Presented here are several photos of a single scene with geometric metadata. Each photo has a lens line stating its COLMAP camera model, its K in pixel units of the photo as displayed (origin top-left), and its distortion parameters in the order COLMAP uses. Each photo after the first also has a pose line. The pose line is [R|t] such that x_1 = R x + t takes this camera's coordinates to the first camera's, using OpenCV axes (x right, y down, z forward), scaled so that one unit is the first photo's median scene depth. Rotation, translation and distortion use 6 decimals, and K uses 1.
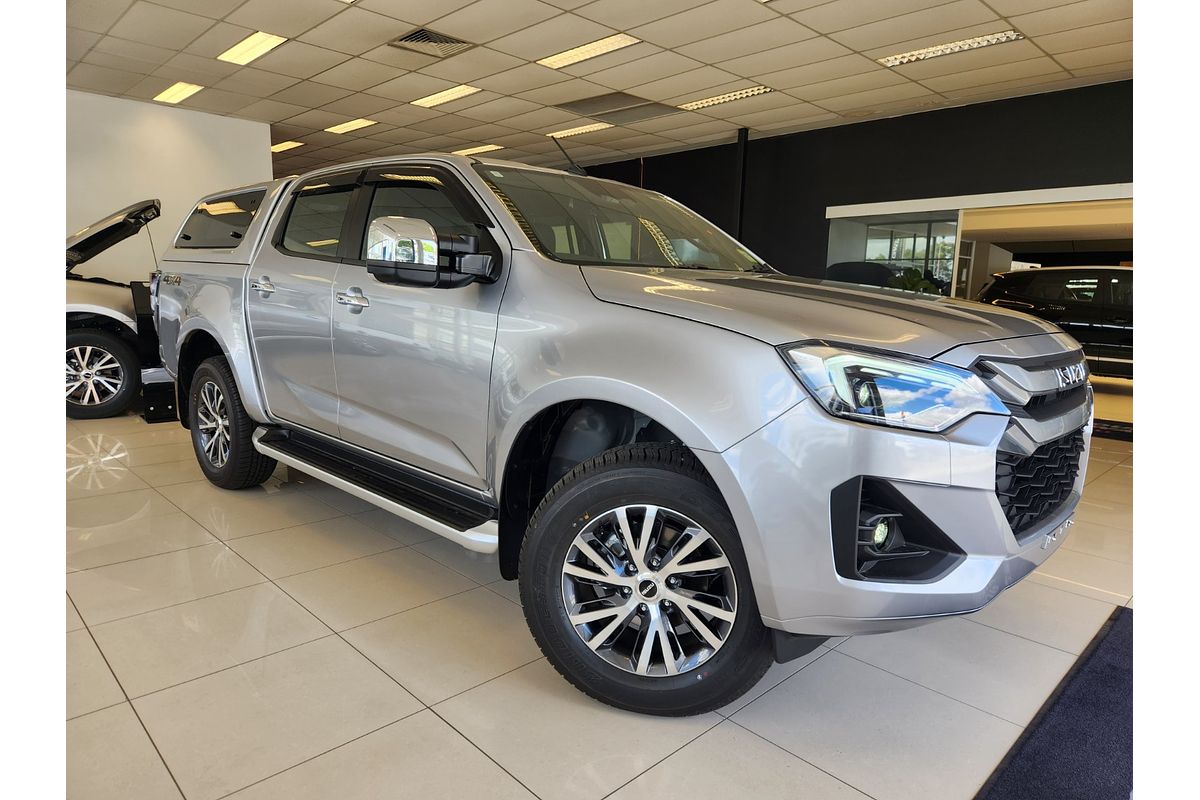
lens RADIAL K [[725.3, 0, 608.7], [0, 725.3, 404.7], [0, 0, 1]] dist [0.044168, -0.004673]
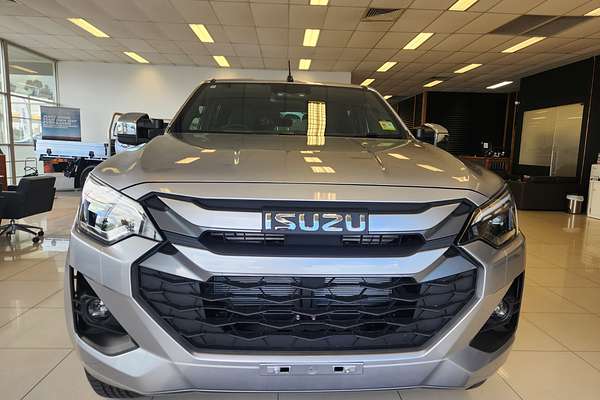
lens RADIAL K [[407.8, 0, 301.5], [0, 407.8, 201.2], [0, 0, 1]] dist [0.041598, -0.004781]
pose [[0.740663, 0.081751, -0.666885, 0.715925], [-0.113540, 0.993524, -0.004309, -0.046811], [0.662214, 0.078910, 0.745148, 0.390219]]
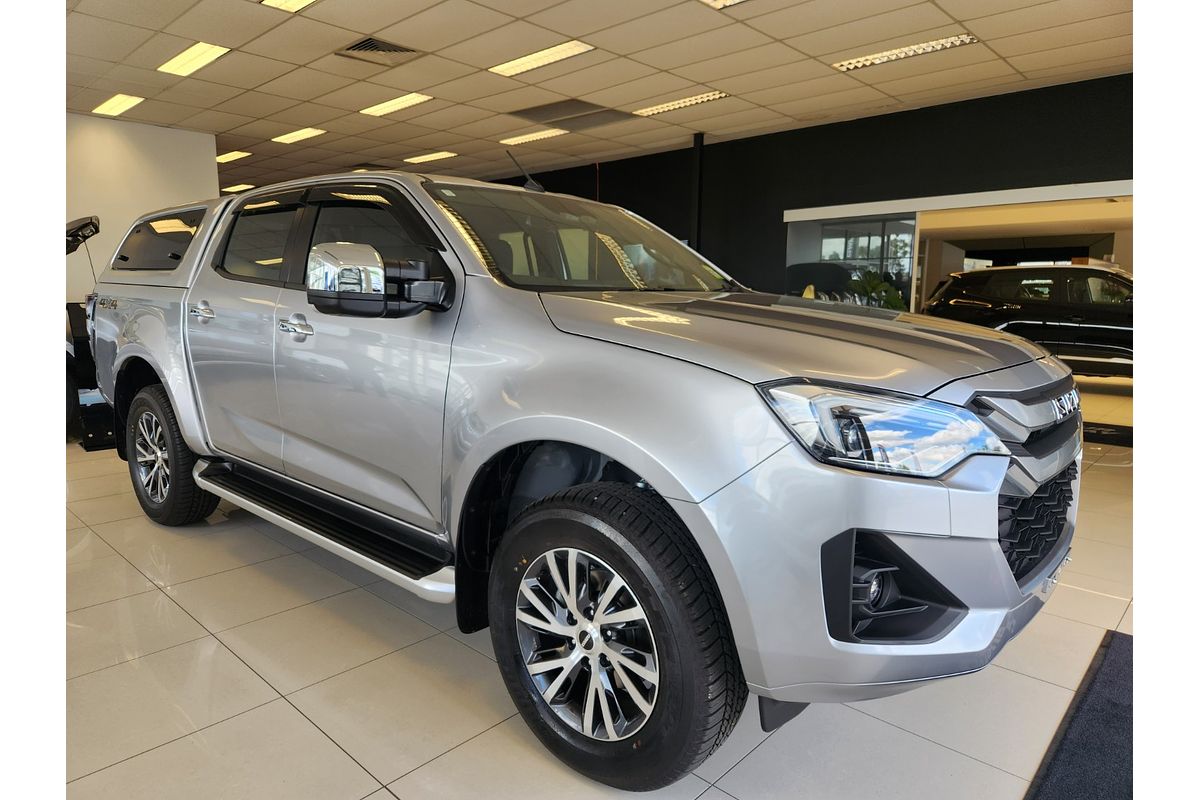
lens RADIAL K [[725.3, 0, 588.5], [0, 725.3, 394.5], [0, 0, 1]] dist [0.044168, -0.004673]
pose [[0.999366, -0.023586, 0.026660, -0.002332], [0.024000, 0.999594, -0.015331, -0.036518], [-0.026288, 0.015961, 0.999527, 0.056317]]
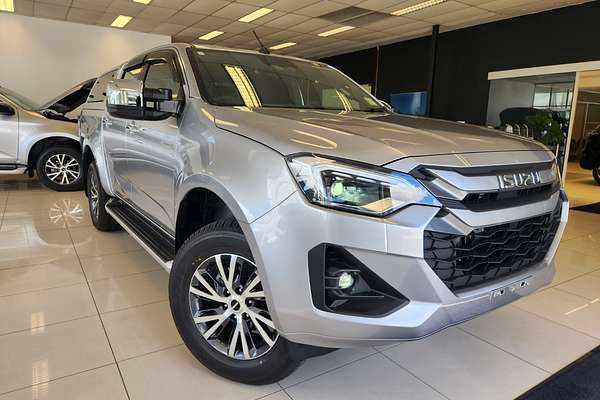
lens RADIAL K [[407.8, 0, 300.1], [0, 407.8, 205.0], [0, 0, 1]] dist [0.041598, -0.004781]
pose [[0.980803, 0.036661, -0.191523, 0.261163], [-0.030437, 0.998912, 0.035338, -0.005465], [0.192610, -0.028830, 0.980852, 0.098127]]
